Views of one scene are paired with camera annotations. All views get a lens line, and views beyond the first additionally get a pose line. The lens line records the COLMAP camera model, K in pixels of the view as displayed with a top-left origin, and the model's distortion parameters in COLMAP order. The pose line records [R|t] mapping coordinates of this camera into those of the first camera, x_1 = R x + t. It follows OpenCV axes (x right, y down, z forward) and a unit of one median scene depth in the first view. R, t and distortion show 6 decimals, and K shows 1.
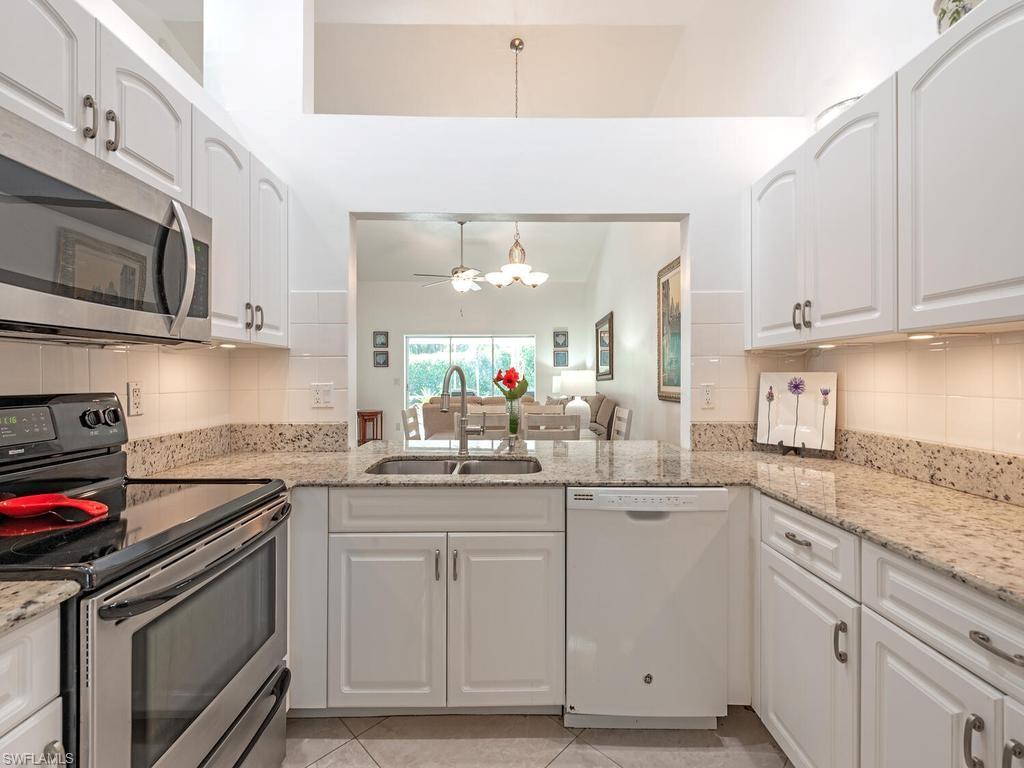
lens RADIAL K [[493.4, 0, 508.8], [0, 493.4, 382.1], [0, 0, 1]] dist [0.013823, -0.000276]
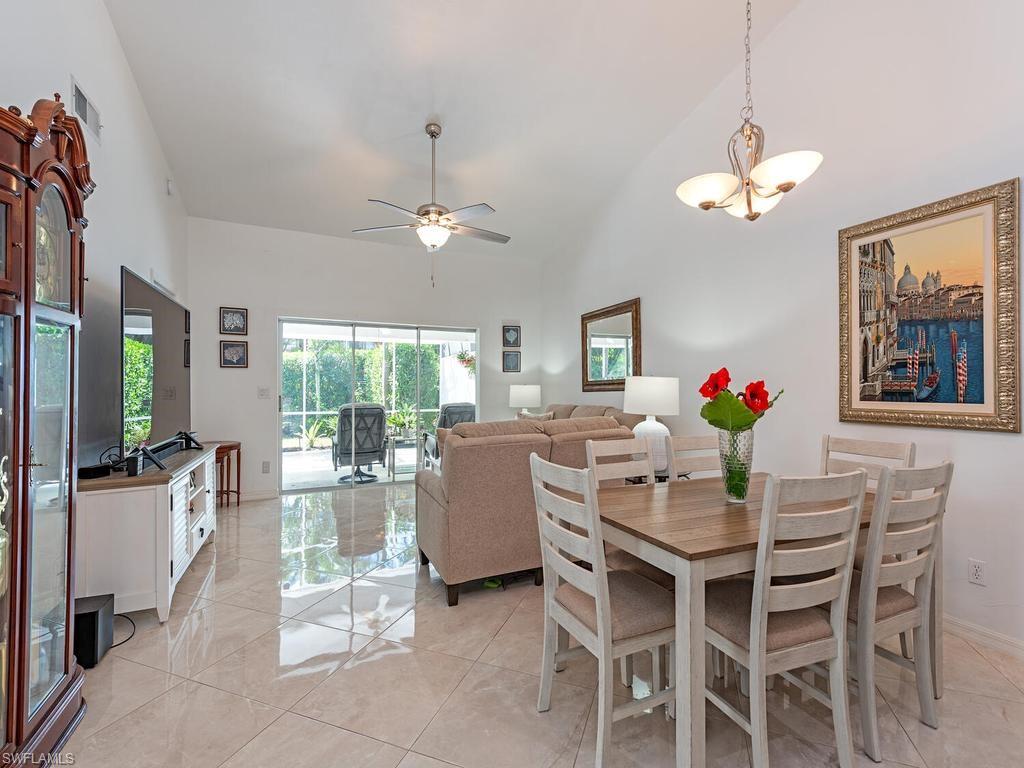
lens RADIAL K [[493.4, 0, 520.9], [0, 493.4, 380.9], [0, 0, 1]] dist [0.013823, -0.000276]
pose [[0.897977, 0.008412, 0.439962, -0.211298], [0.001768, 0.999740, -0.022723, -0.001489], [-0.440039, 0.021182, 0.897729, 0.322757]]
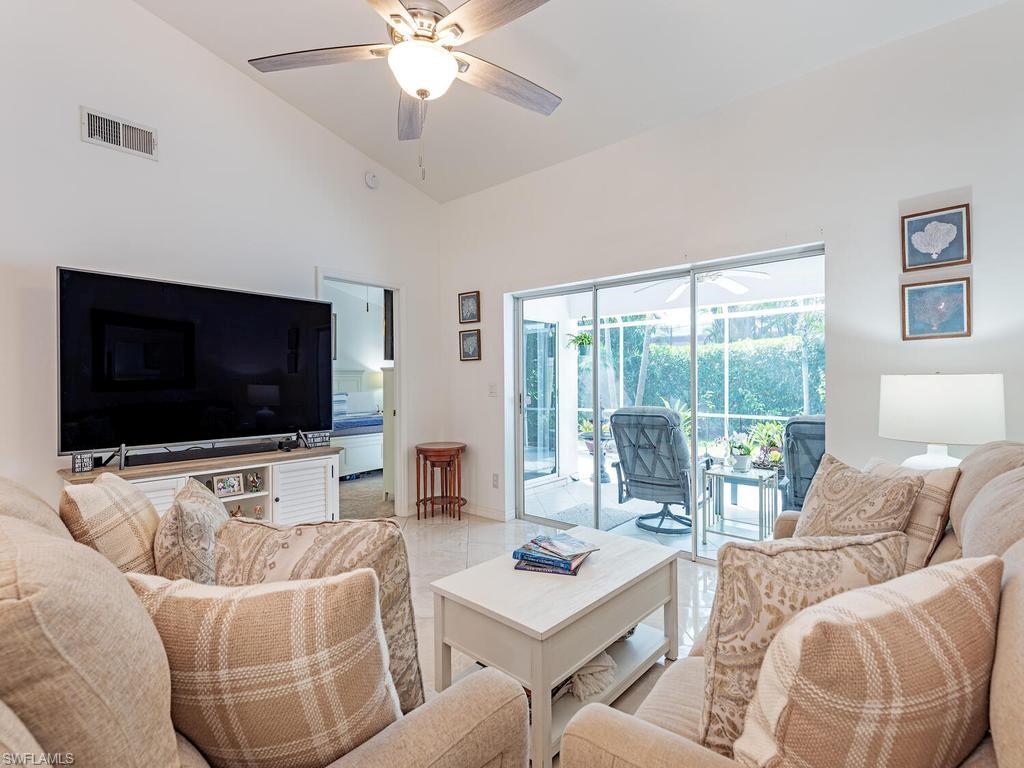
lens RADIAL K [[493.4, 0, 510.2], [0, 493.4, 381.1], [0, 0, 1]] dist [0.013823, -0.000276]
pose [[0.749619, -0.003311, -0.661861, 0.111805], [-0.002971, 0.999961, -0.008366, -0.005663], [0.661863, 0.008238, 0.749579, 0.643565]]
